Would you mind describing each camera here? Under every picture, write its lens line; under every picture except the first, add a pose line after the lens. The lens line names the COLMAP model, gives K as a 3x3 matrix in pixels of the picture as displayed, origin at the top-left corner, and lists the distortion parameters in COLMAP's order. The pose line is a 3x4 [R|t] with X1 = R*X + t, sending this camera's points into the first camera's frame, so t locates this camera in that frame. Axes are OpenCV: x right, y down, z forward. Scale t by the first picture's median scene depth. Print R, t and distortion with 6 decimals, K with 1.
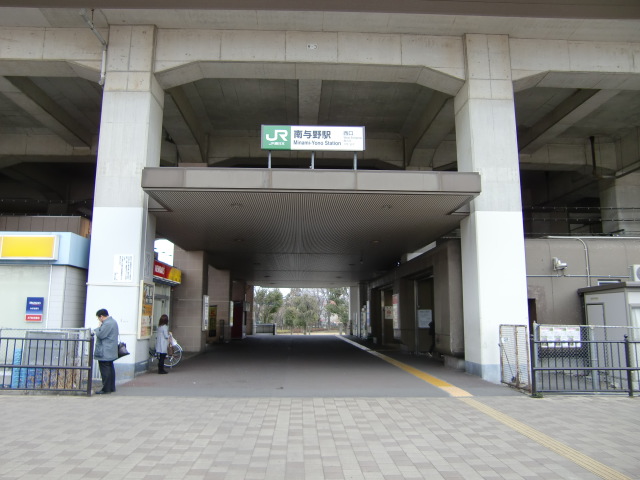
lens RADIAL K [[482.0, 0, 320.0], [0, 482.0, 240.0], [0, 0, 1]] dist [0.003469, 0.002481]
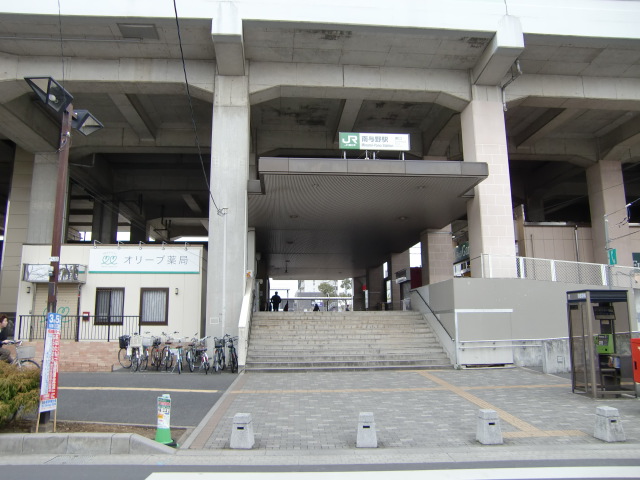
lens RADIAL K [[514.0, 0, 320.0], [0, 514.0, 240.0], [0, 0, 1]] dist [-0.005552, -0.001310]
pose [[0.999224, 0.001066, 0.039372, -0.240198], [-0.000244, 0.999782, -0.020882, 0.126722], [-0.039385, 0.020856, 0.999006, -0.577064]]
